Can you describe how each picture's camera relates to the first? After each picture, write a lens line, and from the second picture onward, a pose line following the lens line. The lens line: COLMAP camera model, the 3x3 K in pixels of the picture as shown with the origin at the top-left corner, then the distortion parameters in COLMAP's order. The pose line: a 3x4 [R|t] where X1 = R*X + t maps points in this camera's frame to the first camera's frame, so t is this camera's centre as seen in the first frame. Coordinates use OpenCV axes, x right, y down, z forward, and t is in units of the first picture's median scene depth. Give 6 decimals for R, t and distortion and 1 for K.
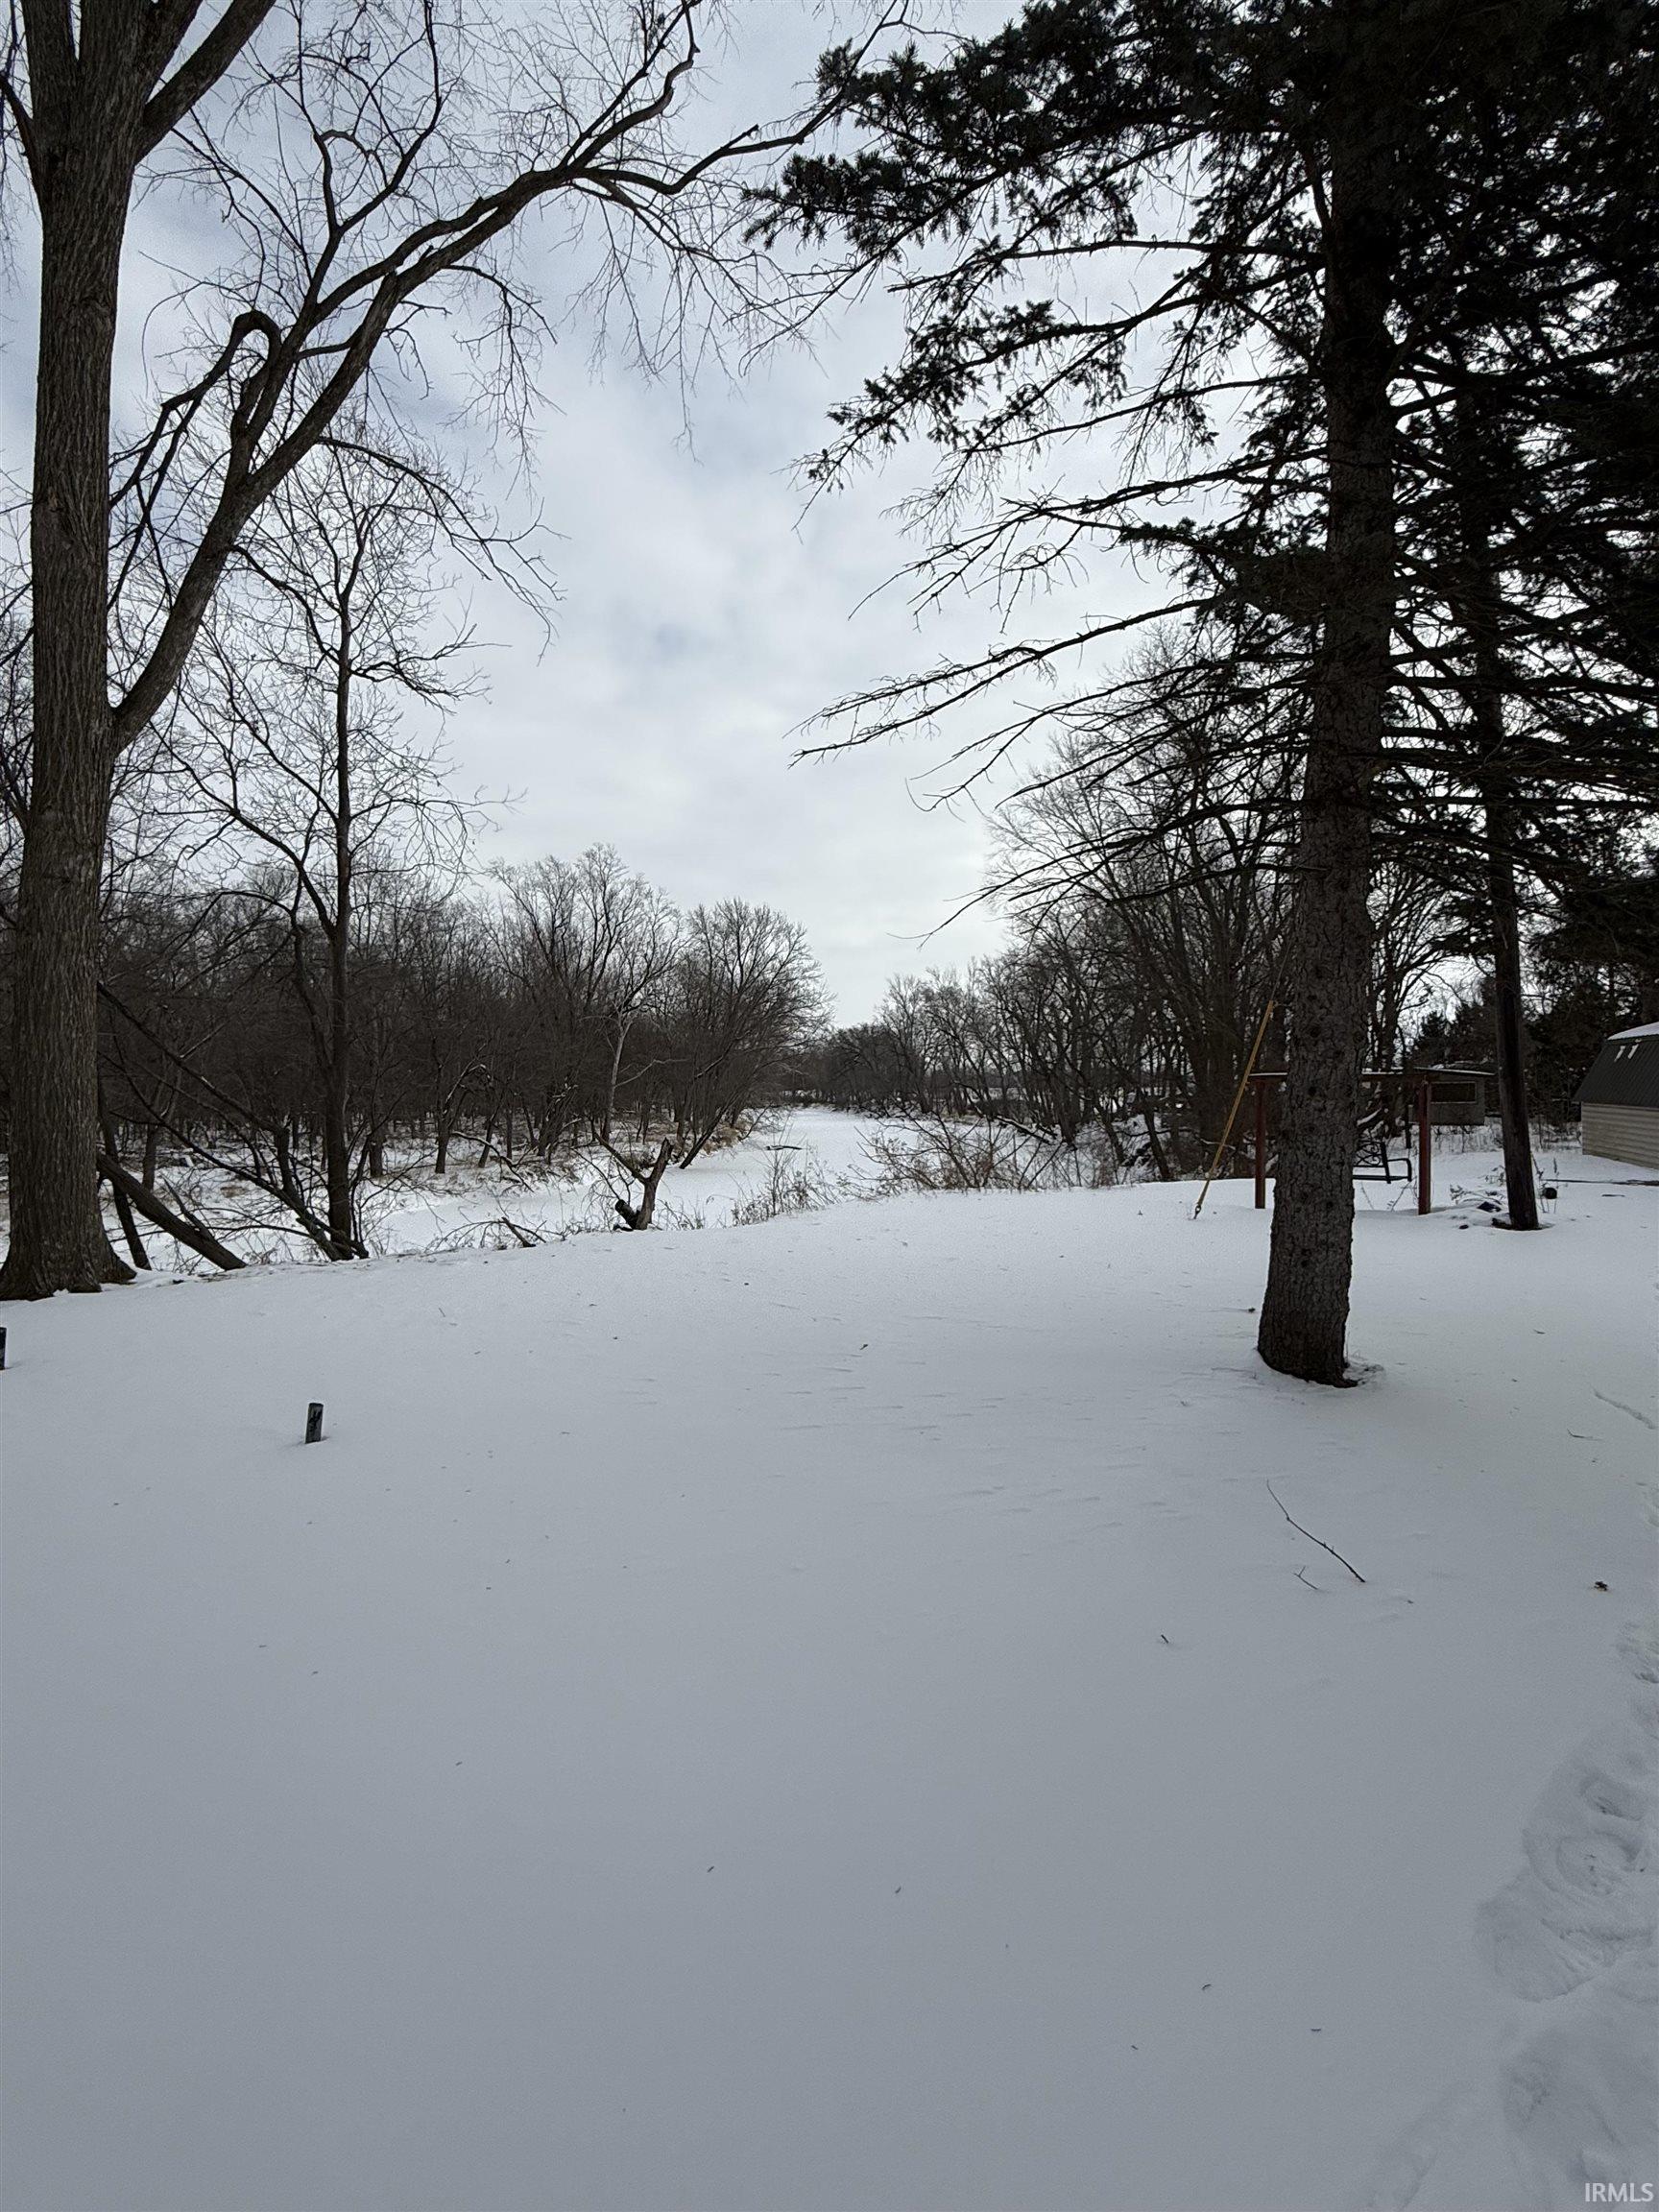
lens RADIAL K [[1077.1, 0, 832.7], [0, 1077.1, 1117.4], [0, 0, 1]] dist [-0.002804, -0.000568]
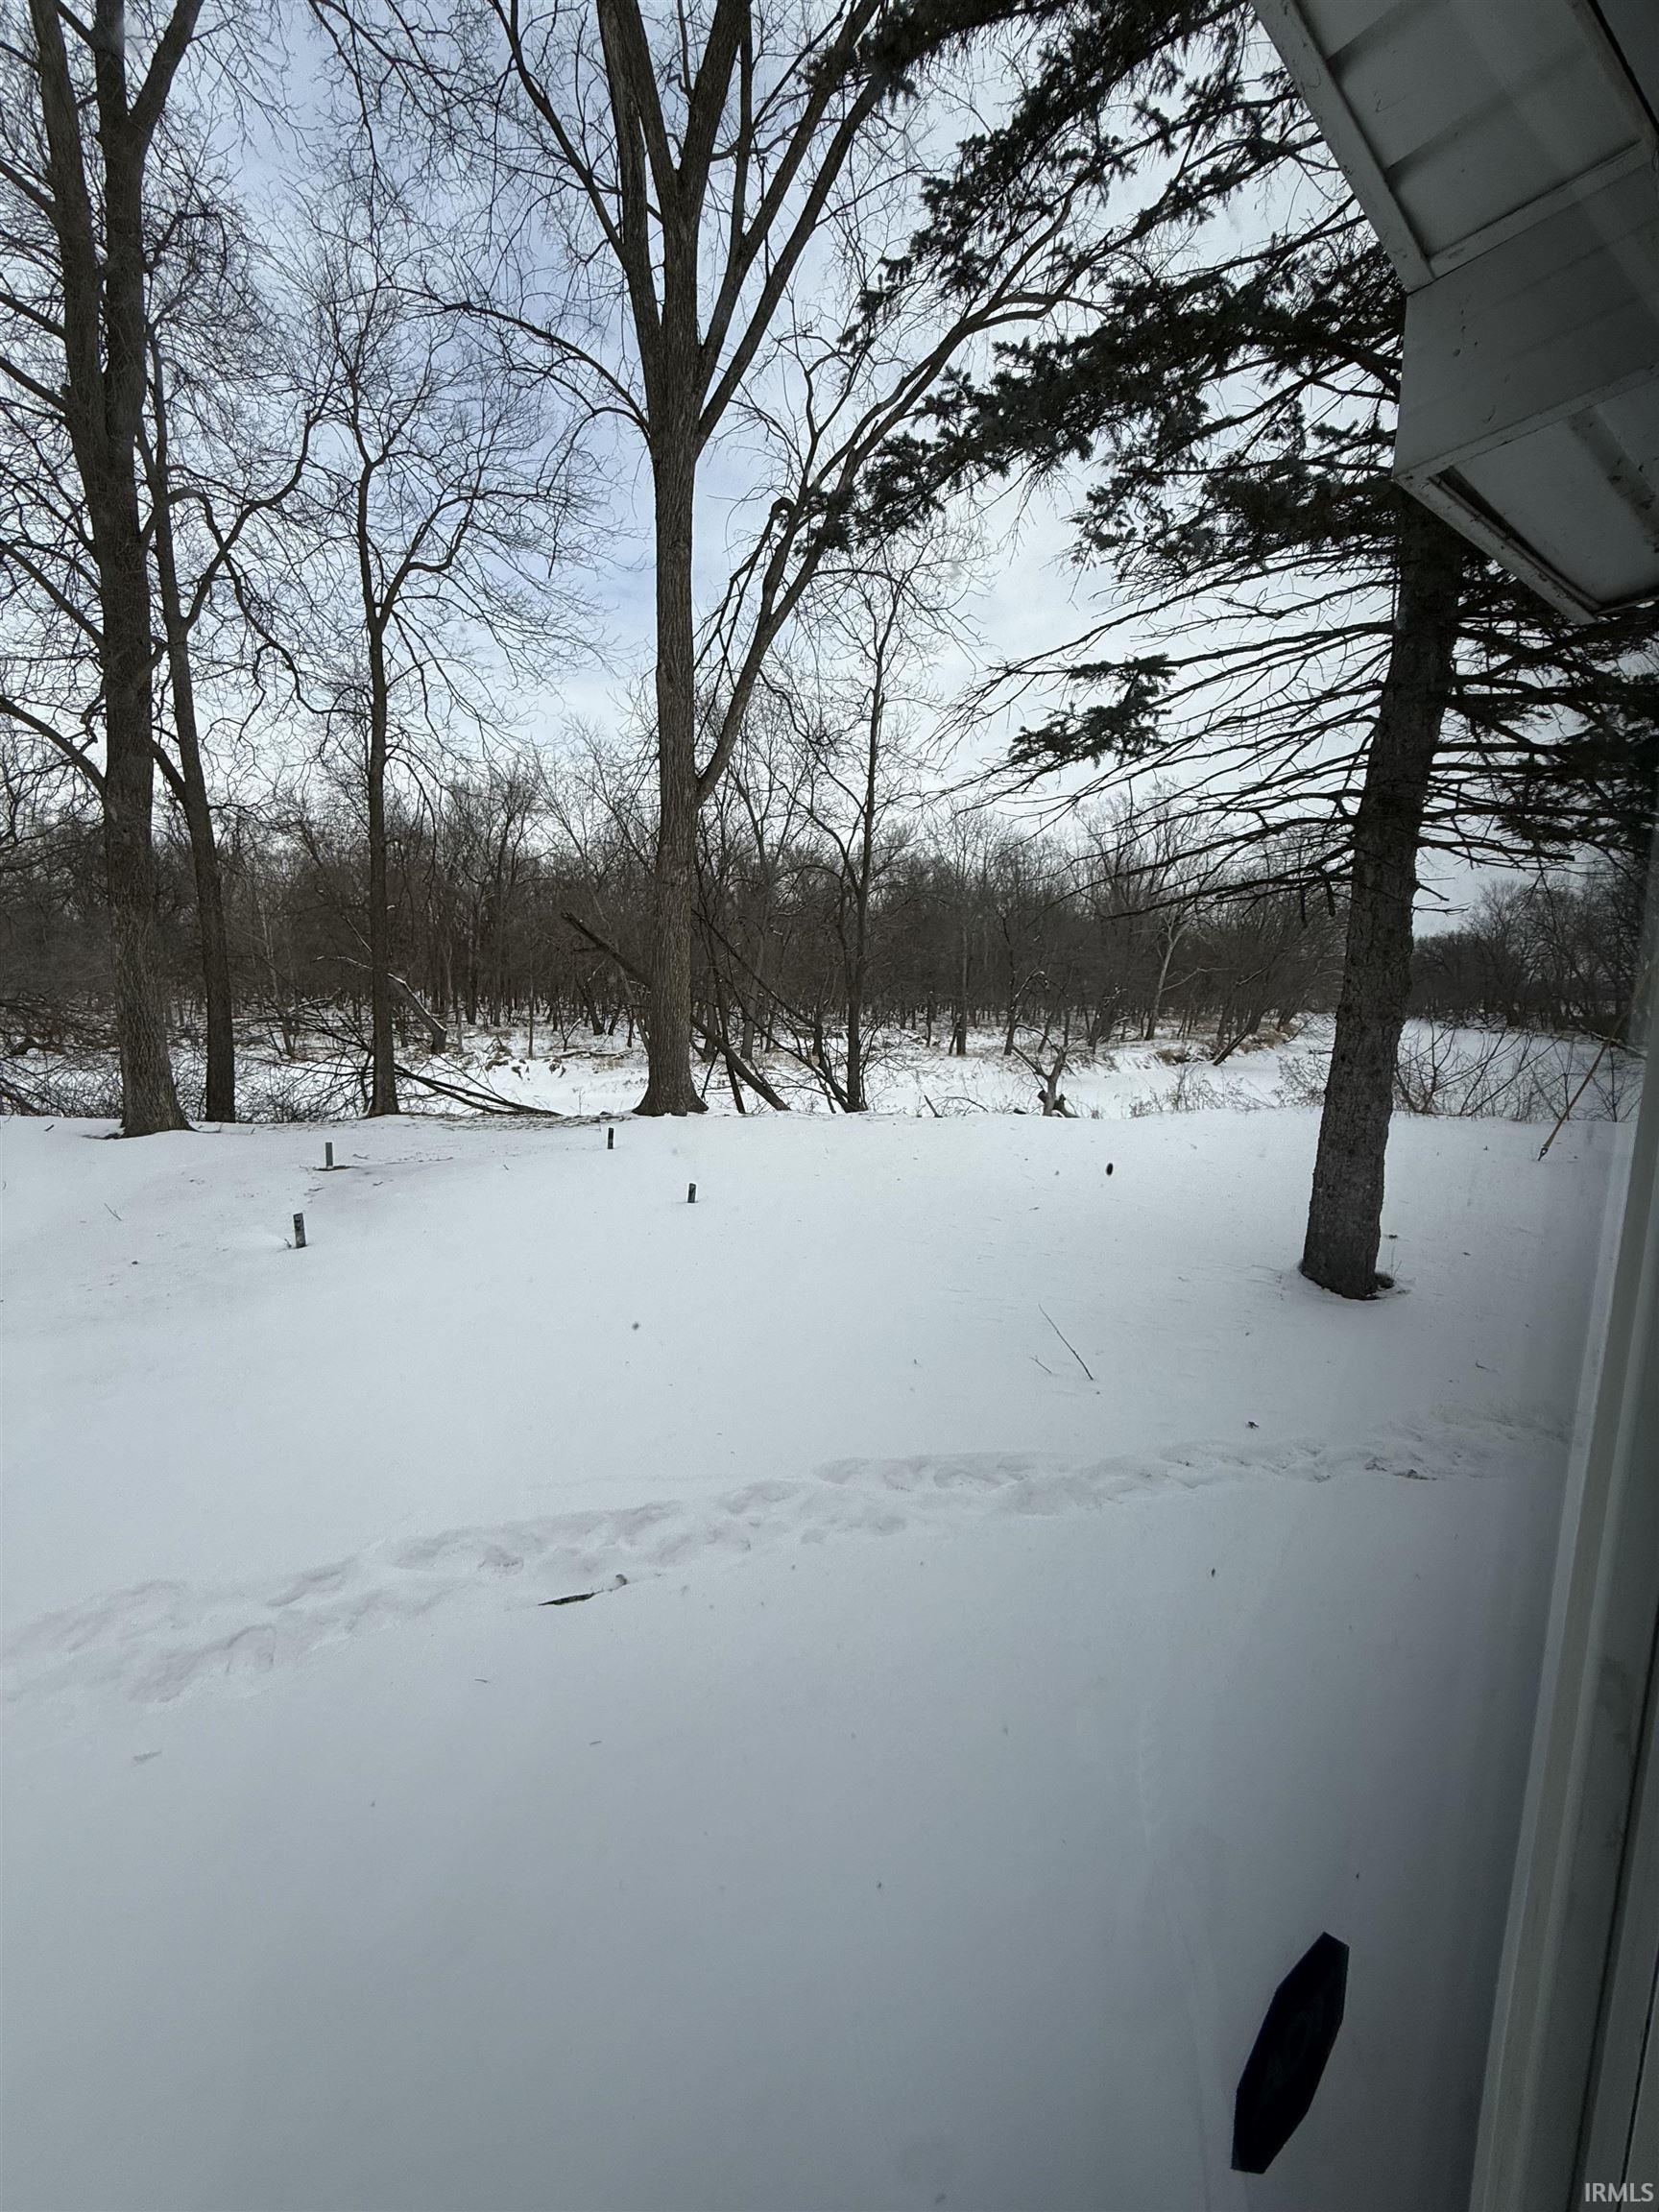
lens RADIAL K [[890.6, 0, 822.9], [0, 890.6, 1116.7], [0, 0, 1]] dist [-0.002982, 0.000864]
pose [[0.829822, 0.106987, -0.547676, 0.318152], [-0.041346, 0.990539, 0.130852, -0.040976], [0.556494, -0.085940, 0.826395, -0.103790]]
